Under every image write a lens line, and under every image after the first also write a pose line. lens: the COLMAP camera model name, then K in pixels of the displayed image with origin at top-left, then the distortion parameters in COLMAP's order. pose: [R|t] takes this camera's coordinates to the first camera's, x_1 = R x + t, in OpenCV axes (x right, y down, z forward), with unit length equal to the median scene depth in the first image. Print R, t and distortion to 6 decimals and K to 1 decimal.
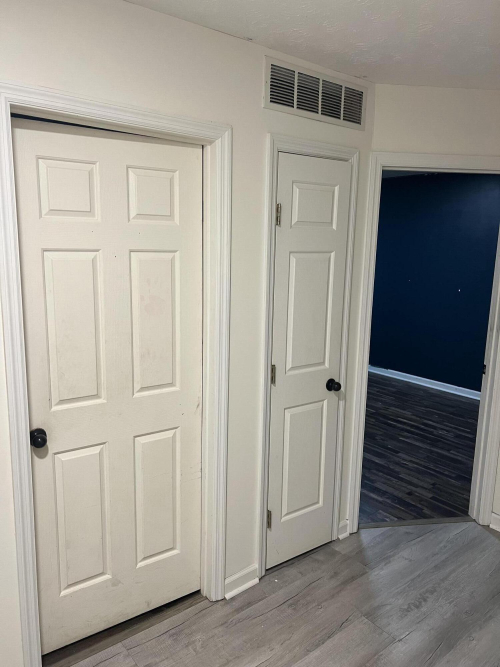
lens RADIAL K [[501.7, 0, 247.2], [0, 501.7, 335.9], [0, 0, 1]] dist [0.062315, -0.069945]
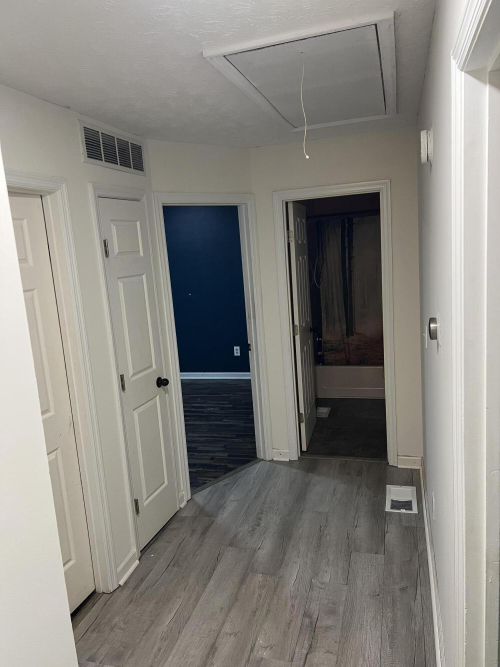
lens RADIAL K [[501.7, 0, 253.8], [0, 501.7, 331.5], [0, 0, 1]] dist [0.062315, -0.069945]
pose [[0.811513, -0.174729, 0.557598, -0.323277], [0.191256, 0.981109, 0.029091, -0.015674], [-0.552148, 0.083037, 0.829601, -0.150687]]
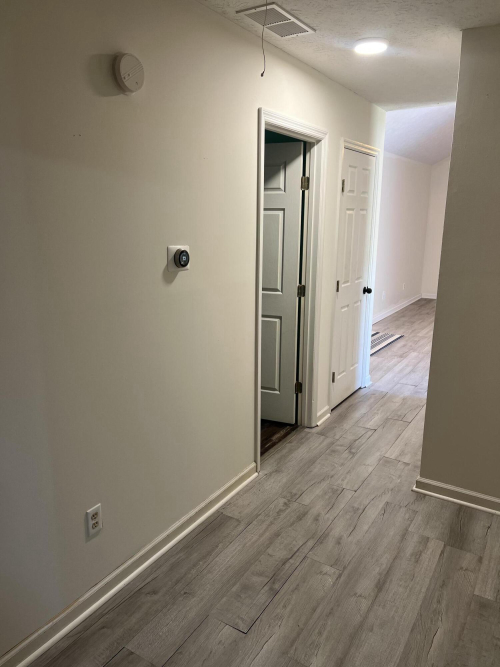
lens RADIAL K [[501.7, 0, 248.3], [0, 501.7, 338.9], [0, 0, 1]] dist [0.062315, -0.069945]
pose [[-0.944615, 0.052842, -0.323899, 0.509080], [-0.082562, 0.916946, 0.390377, -0.177870], [0.317626, 0.395498, -0.861798, 1.213625]]
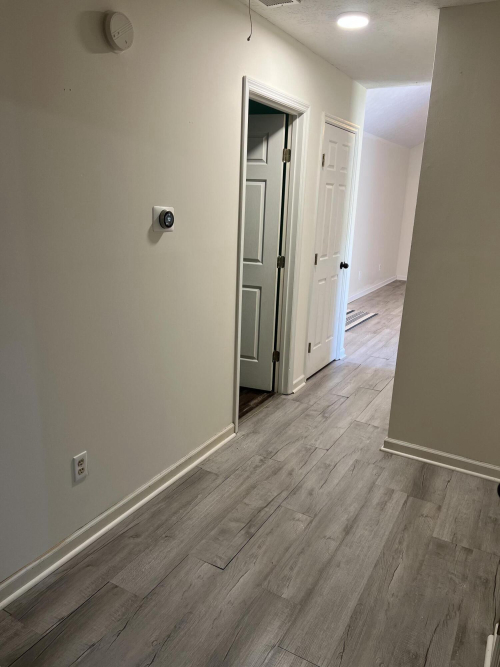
lens RADIAL K [[501.7, 0, 251.8], [0, 501.7, 342.1], [0, 0, 1]] dist [0.062315, -0.069945]
pose [[-0.927469, 0.048407, -0.370754, 0.532992], [-0.120381, 0.900127, 0.418665, -0.153499], [0.353992, 0.432931, -0.829012, 1.269052]]
